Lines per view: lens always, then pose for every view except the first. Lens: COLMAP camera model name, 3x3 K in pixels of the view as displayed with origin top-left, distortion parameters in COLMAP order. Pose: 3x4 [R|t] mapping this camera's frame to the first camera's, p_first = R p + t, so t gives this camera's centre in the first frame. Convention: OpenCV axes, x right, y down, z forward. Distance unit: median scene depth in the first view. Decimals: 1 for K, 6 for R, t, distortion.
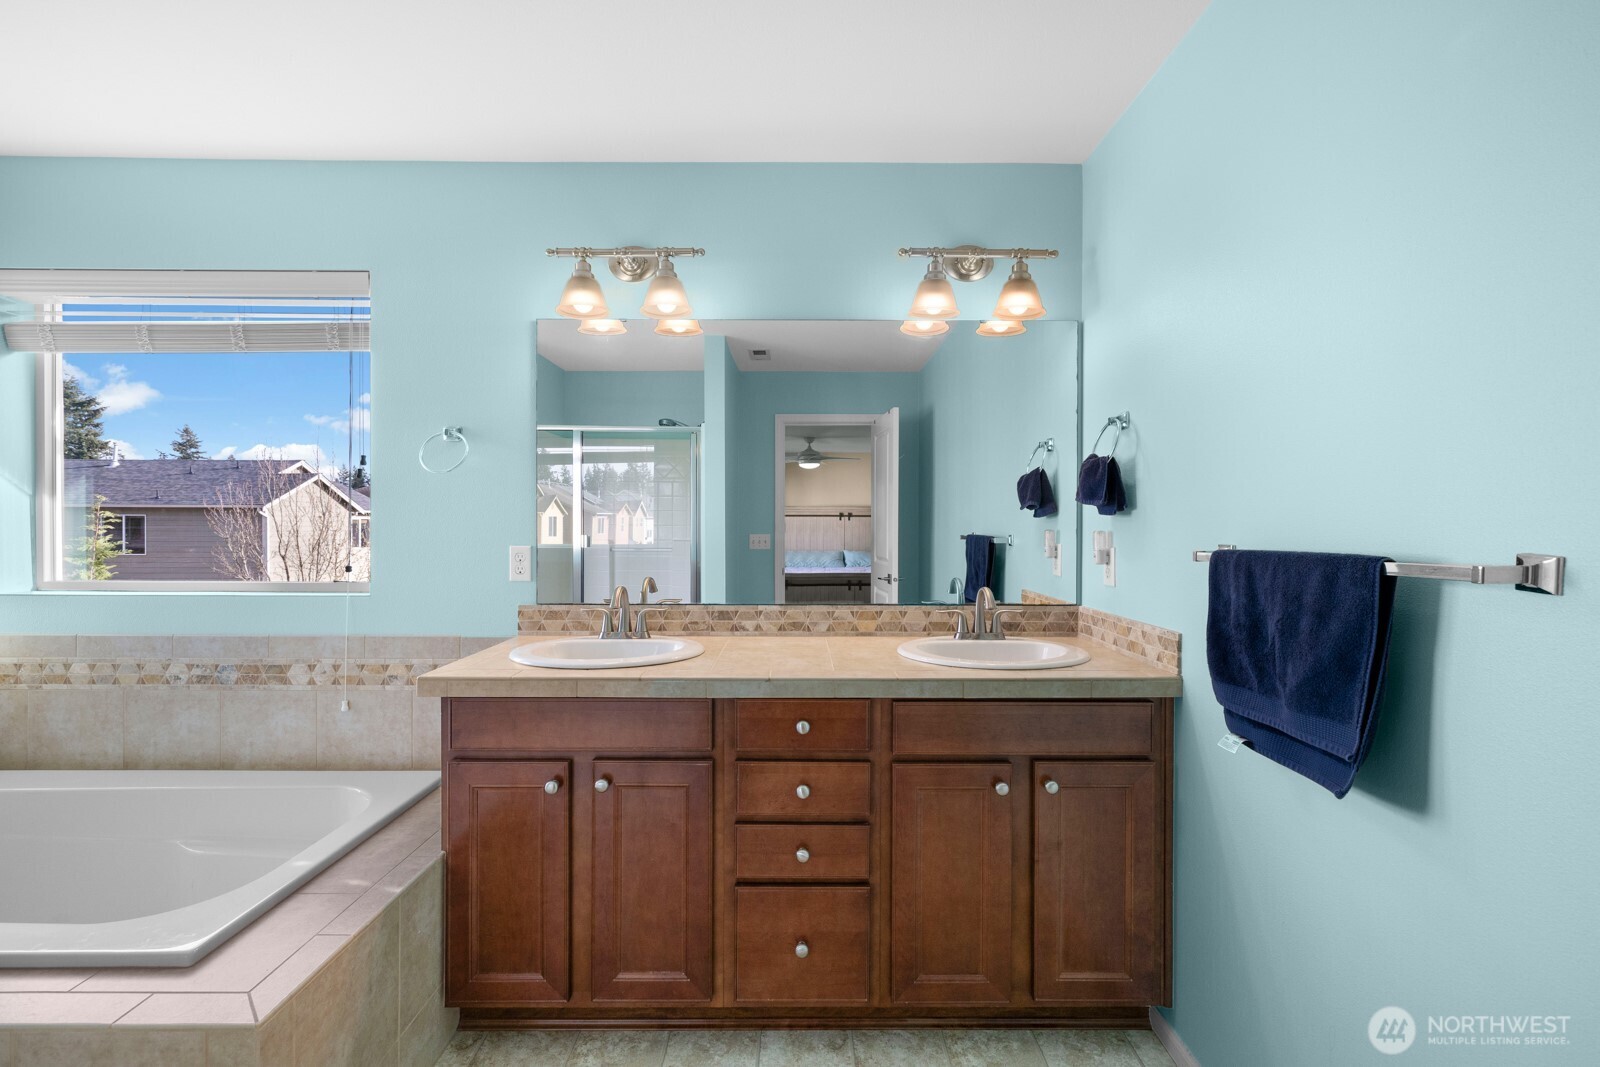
lens RADIAL K [[676.3, 0, 799.9], [0, 676.3, 533.7], [0, 0, 1]] dist [0.001114, 0.000775]
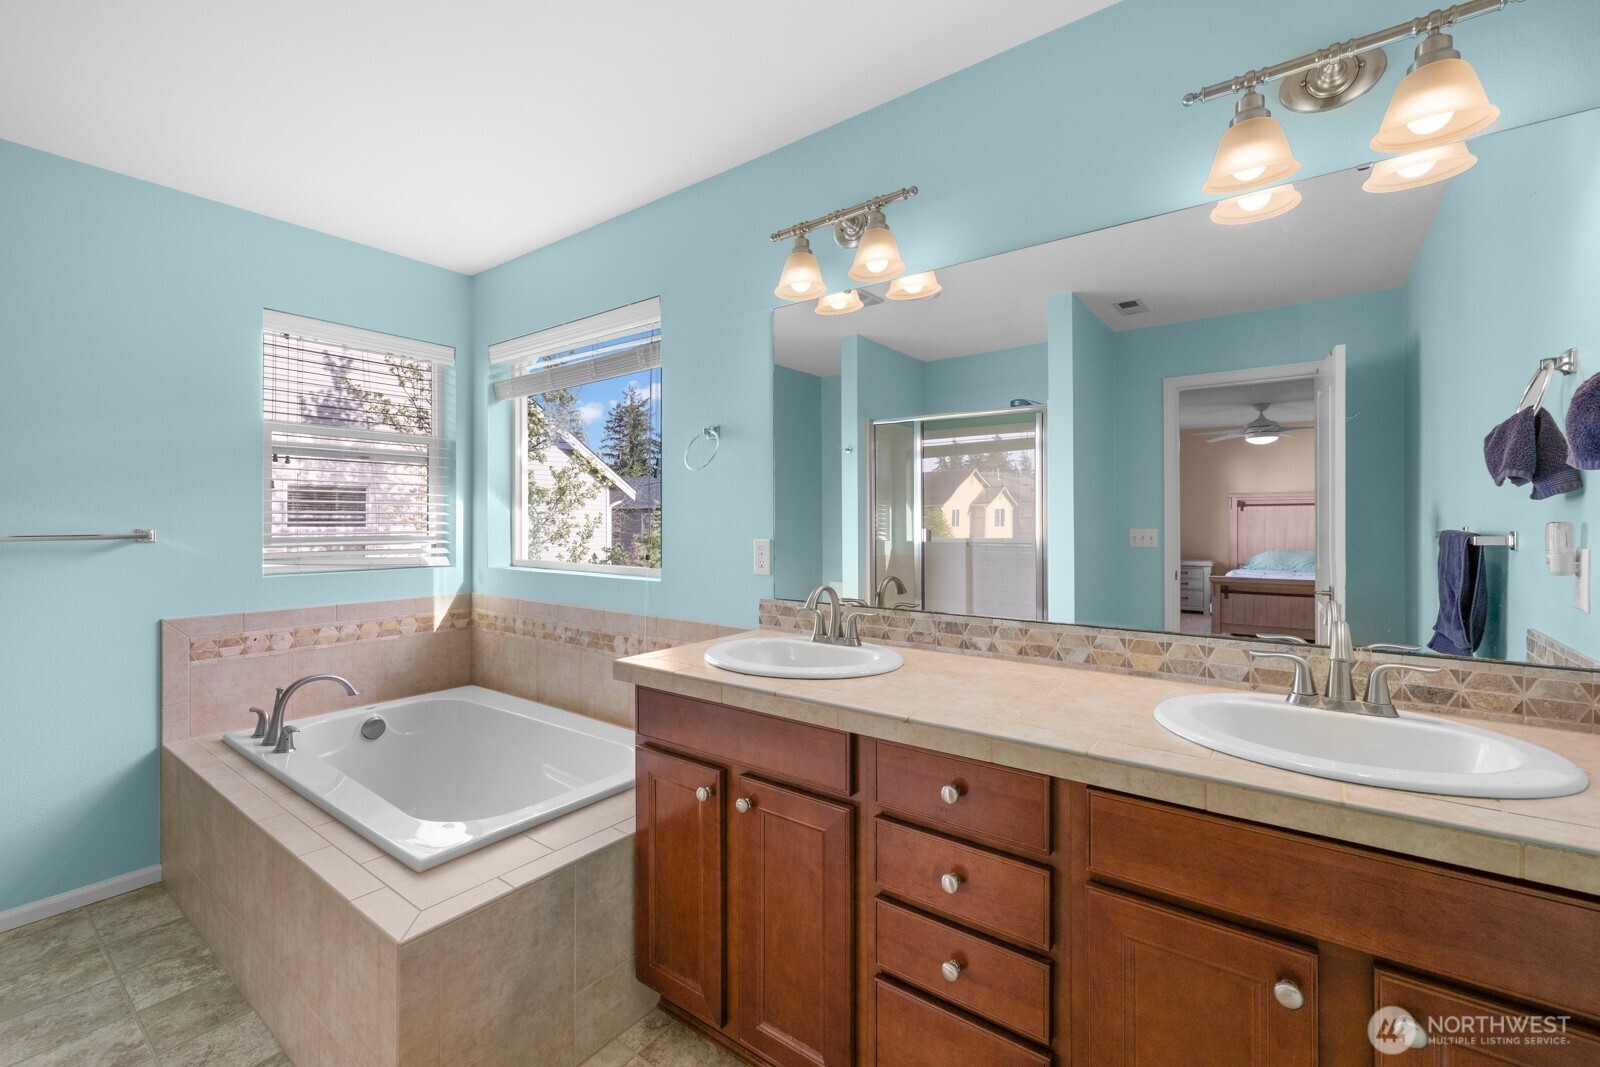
lens RADIAL K [[676.3, 0, 801.3], [0, 676.3, 521.7], [0, 0, 1]] dist [0.001114, 0.000775]
pose [[0.797931, -0.002522, -0.602744, 0.235303], [-0.002131, 0.999973, -0.007005, -0.001001], [0.602745, 0.006874, 0.797904, 0.240130]]
